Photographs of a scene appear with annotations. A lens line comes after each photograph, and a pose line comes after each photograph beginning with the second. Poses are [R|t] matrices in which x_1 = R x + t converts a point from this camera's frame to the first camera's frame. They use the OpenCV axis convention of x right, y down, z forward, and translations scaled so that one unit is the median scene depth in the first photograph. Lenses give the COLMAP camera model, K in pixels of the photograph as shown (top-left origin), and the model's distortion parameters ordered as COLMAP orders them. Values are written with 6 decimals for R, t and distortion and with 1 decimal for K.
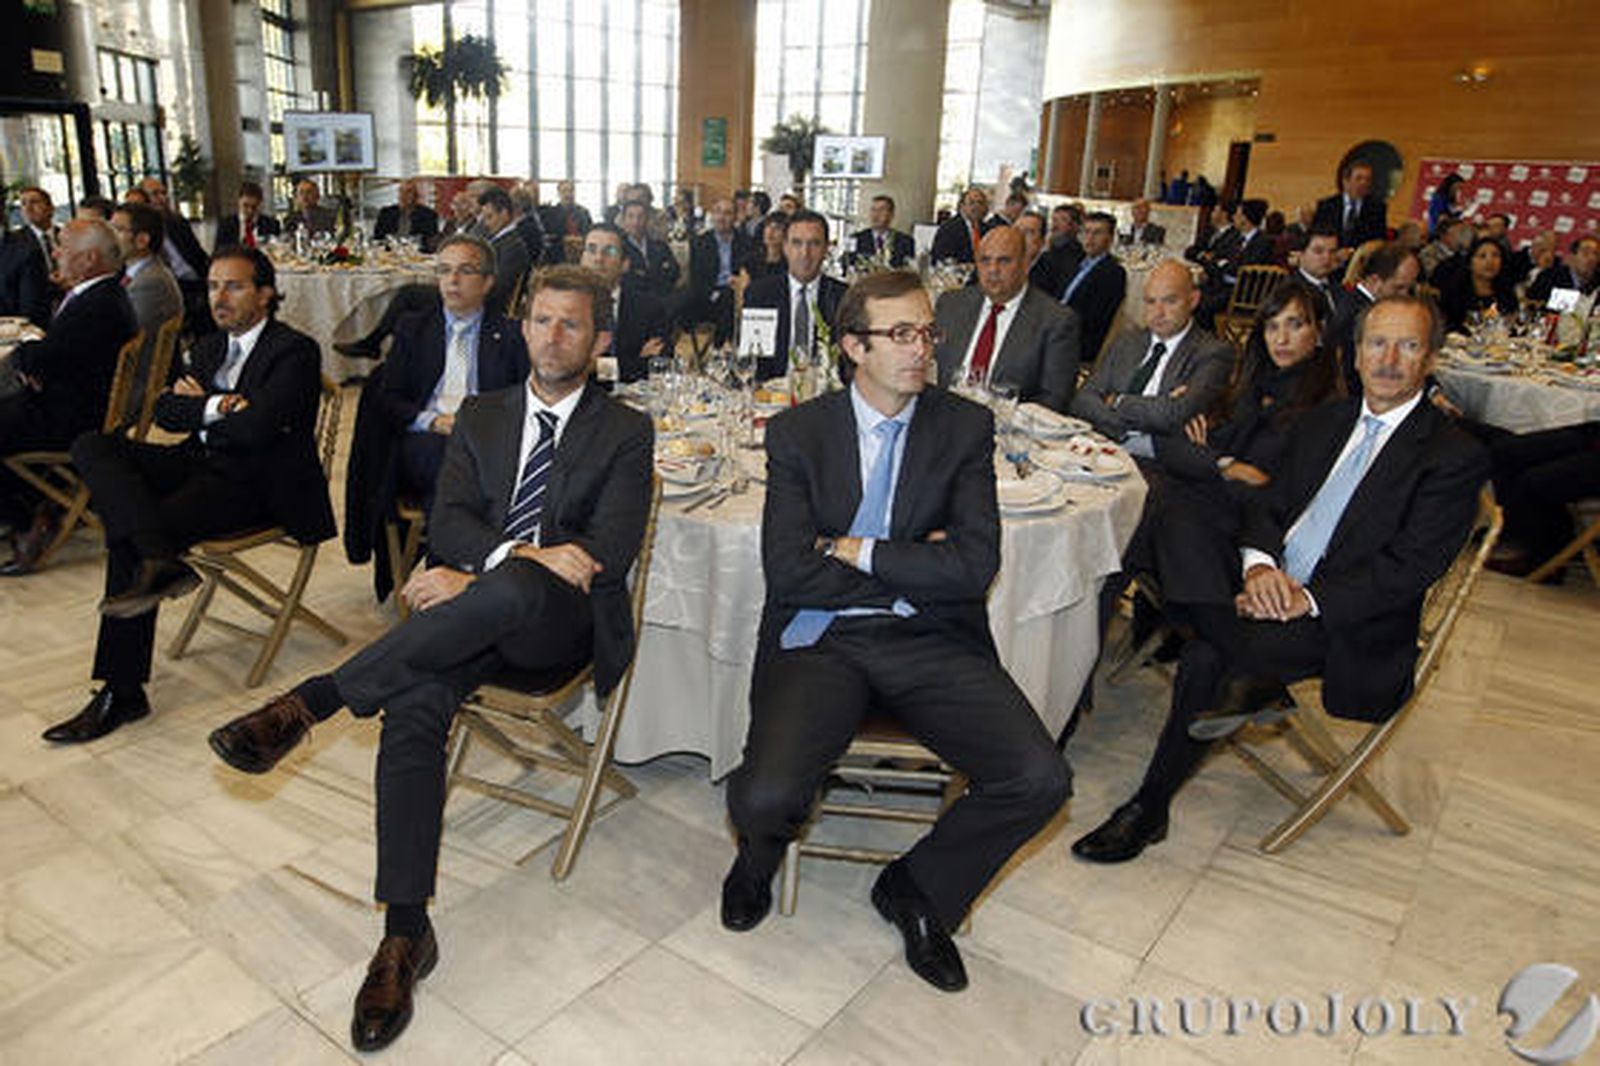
lens RADIAL K [[1190.1, 0, 715.0], [0, 1190.1, 526.7], [0, 0, 1]] dist [-0.036668, 0.024851]
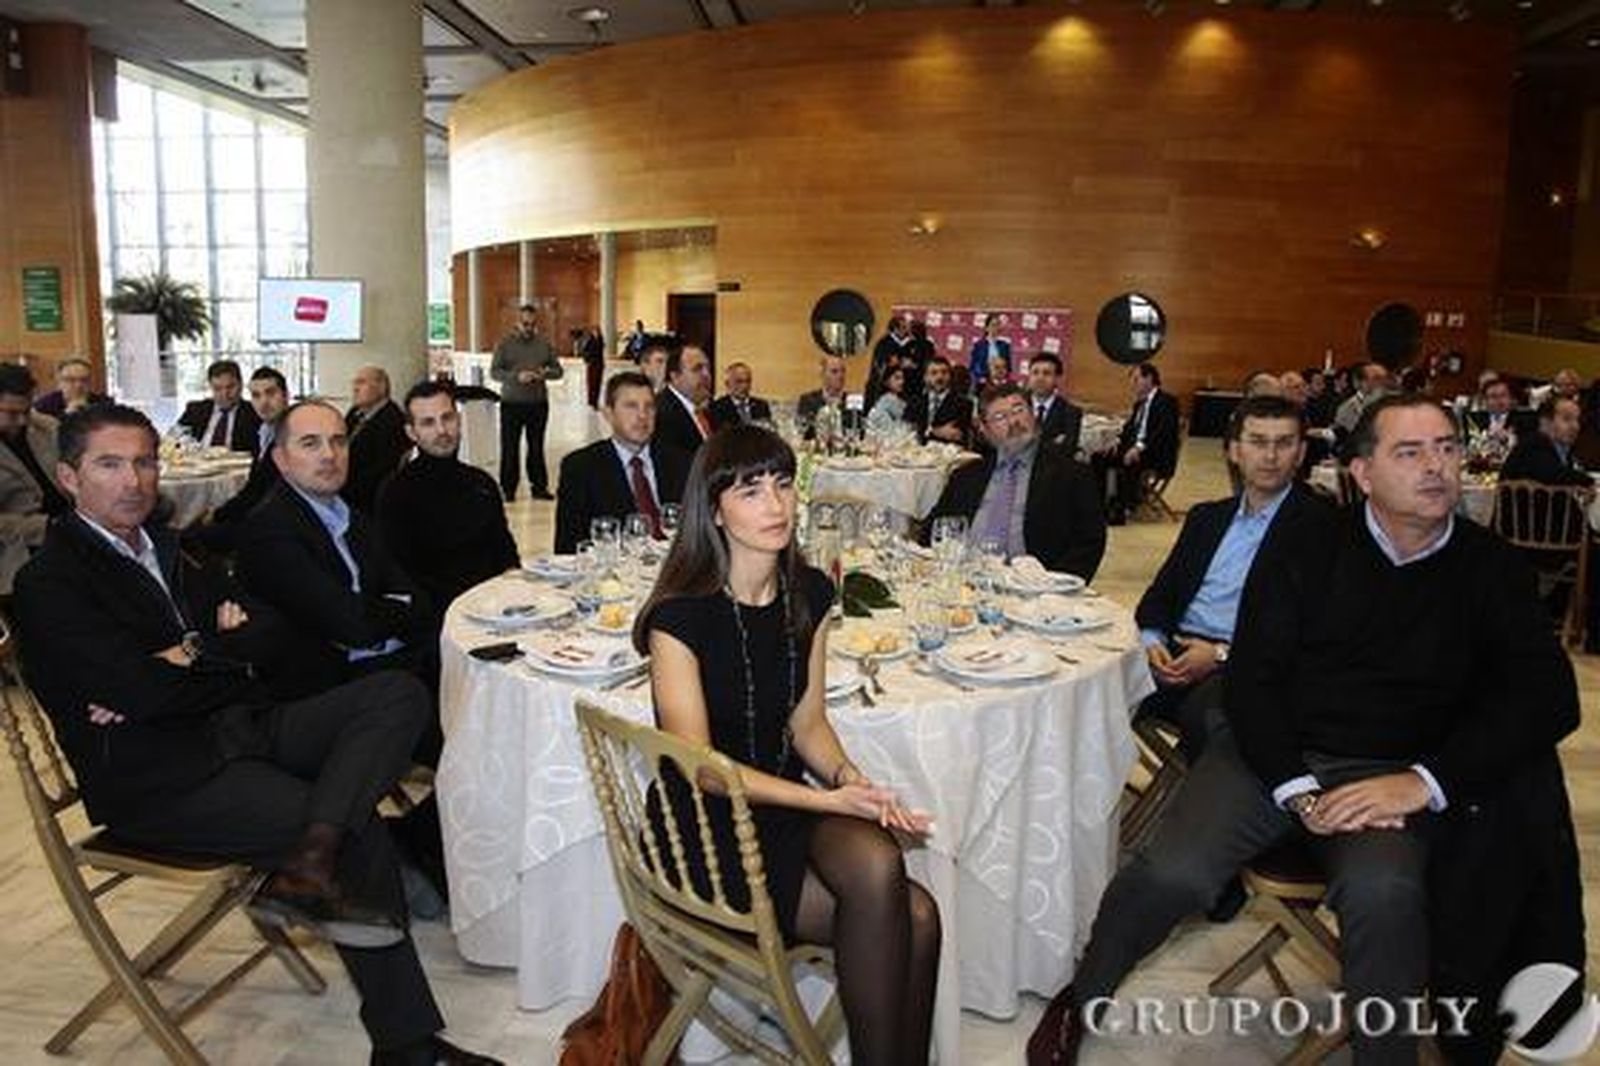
lens RADIAL K [[1191.9, 0, 798.9], [0, 1191.9, 533.1], [0, 0, 1]] dist [-0.074667, 0.039978]
pose [[0.831386, -0.104513, 0.545778, -0.018831], [0.169732, 0.982978, -0.070318, -0.049562], [-0.529139, 0.151098, 0.834974, 0.168349]]
